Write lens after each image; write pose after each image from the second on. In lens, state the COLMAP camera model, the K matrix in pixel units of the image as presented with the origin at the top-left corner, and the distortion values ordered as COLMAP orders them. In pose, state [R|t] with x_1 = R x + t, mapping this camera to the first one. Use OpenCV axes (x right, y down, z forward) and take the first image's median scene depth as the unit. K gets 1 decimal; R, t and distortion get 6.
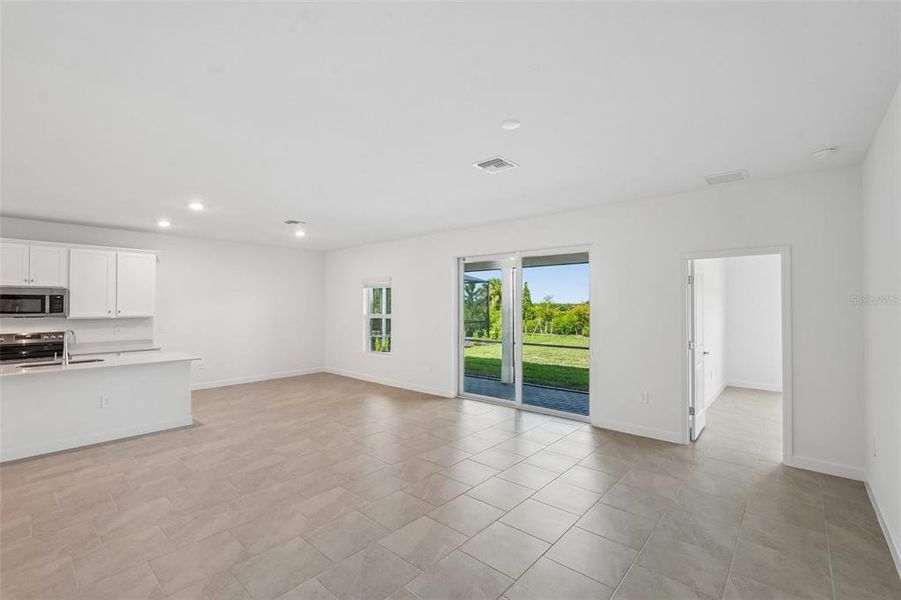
lens RADIAL K [[395.2, 0, 453.5], [0, 395.2, 300.5], [0, 0, 1]] dist [-0.003520, 0.000580]
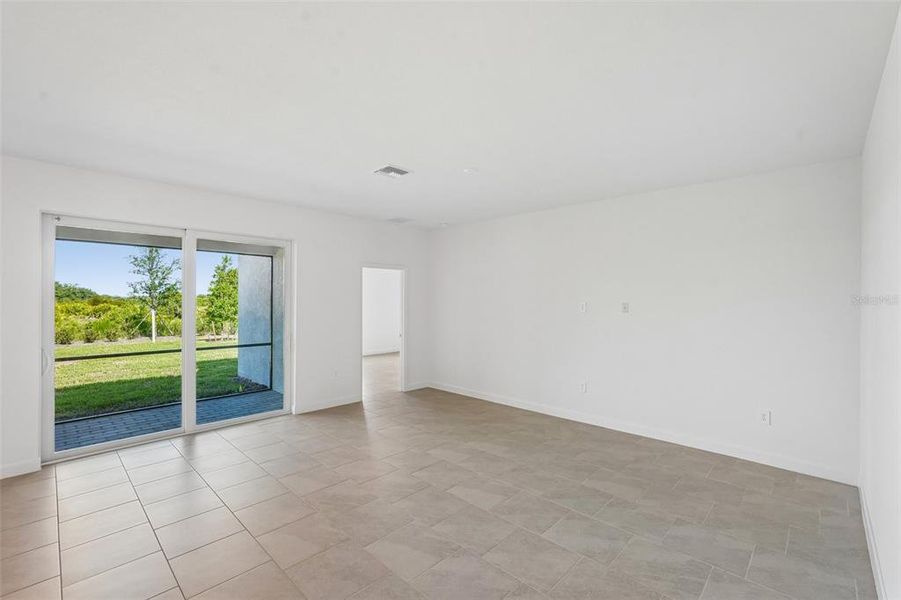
lens RADIAL K [[395.2, 0, 454.2], [0, 395.2, 301.5], [0, 0, 1]] dist [-0.003520, 0.000580]
pose [[0.039702, -0.005515, 0.999196, -0.582726], [-0.013270, 0.999894, 0.006046, 0.004455], [-0.999123, -0.013499, 0.039625, 0.466042]]
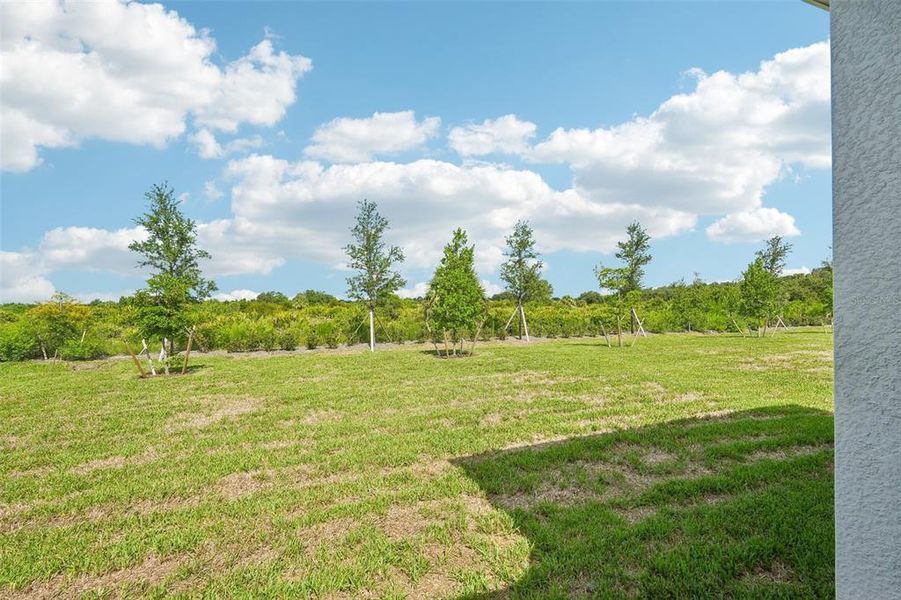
lens RADIAL K [[395.2, 0, 452.2], [0, 395.2, 300.9], [0, 0, 1]] dist [-0.003520, 0.000580]
pose [[0.473304, -0.004193, 0.880889, -0.283698], [0.002245, 0.999991, 0.003553, 0.017284], [-0.880896, 0.000296, 0.473310, 0.710087]]
